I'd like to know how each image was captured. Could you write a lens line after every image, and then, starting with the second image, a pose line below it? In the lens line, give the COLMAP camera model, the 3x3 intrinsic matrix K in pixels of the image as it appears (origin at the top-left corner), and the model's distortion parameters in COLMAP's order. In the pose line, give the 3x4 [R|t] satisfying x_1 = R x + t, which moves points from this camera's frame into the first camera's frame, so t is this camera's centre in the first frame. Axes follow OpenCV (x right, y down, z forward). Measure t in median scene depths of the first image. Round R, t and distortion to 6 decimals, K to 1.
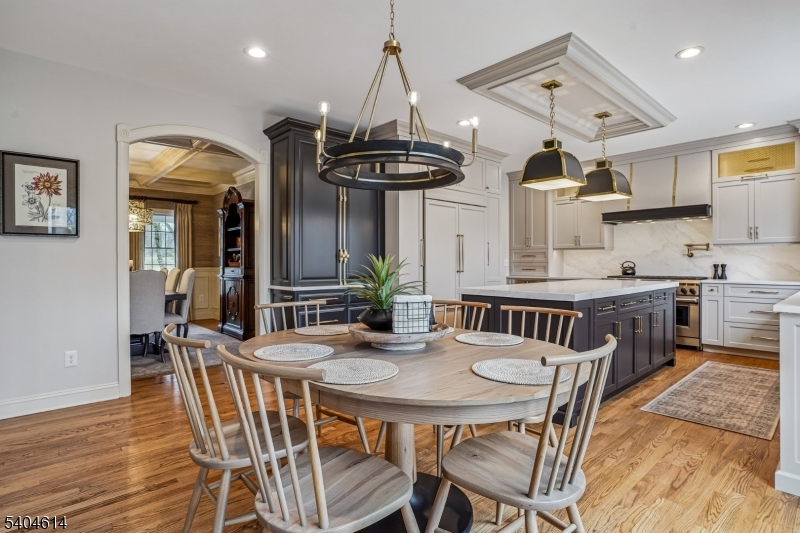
lens RADIAL K [[410.0, 0, 406.4], [0, 410.0, 262.0], [0, 0, 1]] dist [-0.000466, 0.005131]
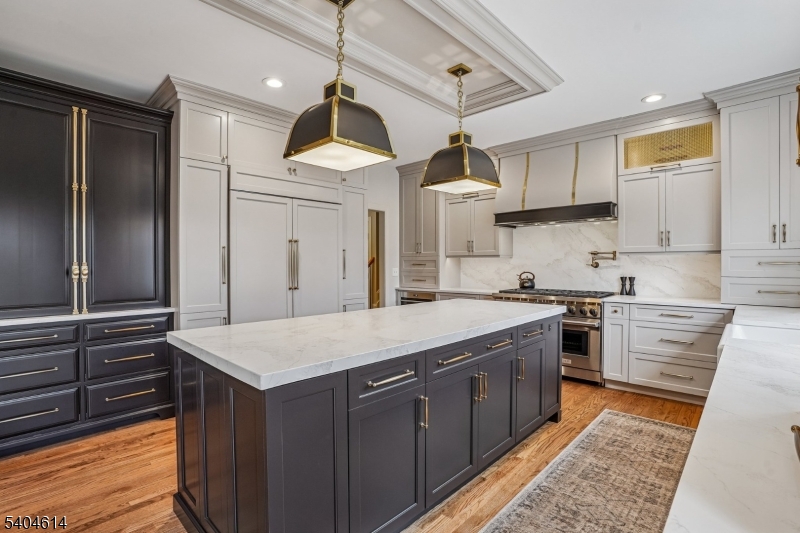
lens RADIAL K [[377.4, 0, 392.1], [0, 377.4, 266.5], [0, 0, 1]] dist [-0.031346, 0.001812]
pose [[0.998873, -0.001640, 0.047444, 0.278236], [0.001209, 0.999958, 0.009117, -0.023695], [-0.047457, -0.009050, 0.998832, 0.303200]]
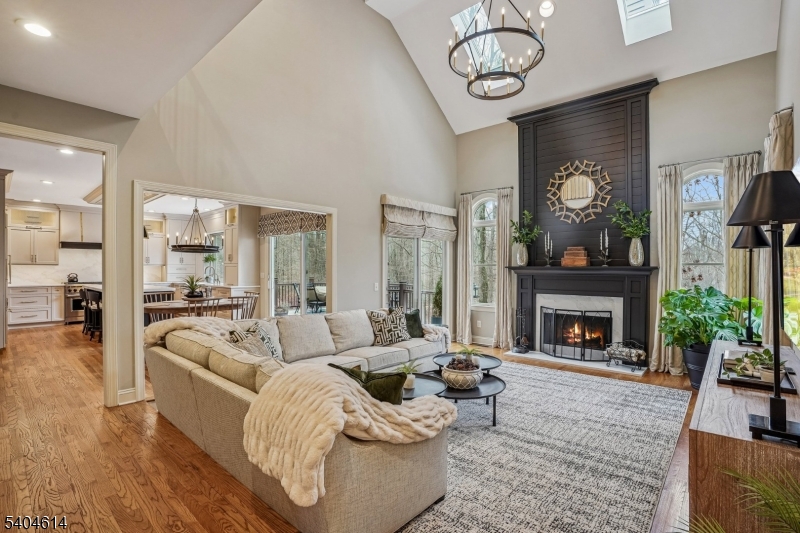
lens RADIAL K [[377.4, 0, 405.3], [0, 377.4, 266.7], [0, 0, 1]] dist [-0.031346, 0.001812]
pose [[-0.092819, 0.001696, 0.995682, -1.153729], [-0.005591, 0.999982, -0.002224, -0.035044], [-0.995667, -0.005773, -0.092807, -0.152524]]
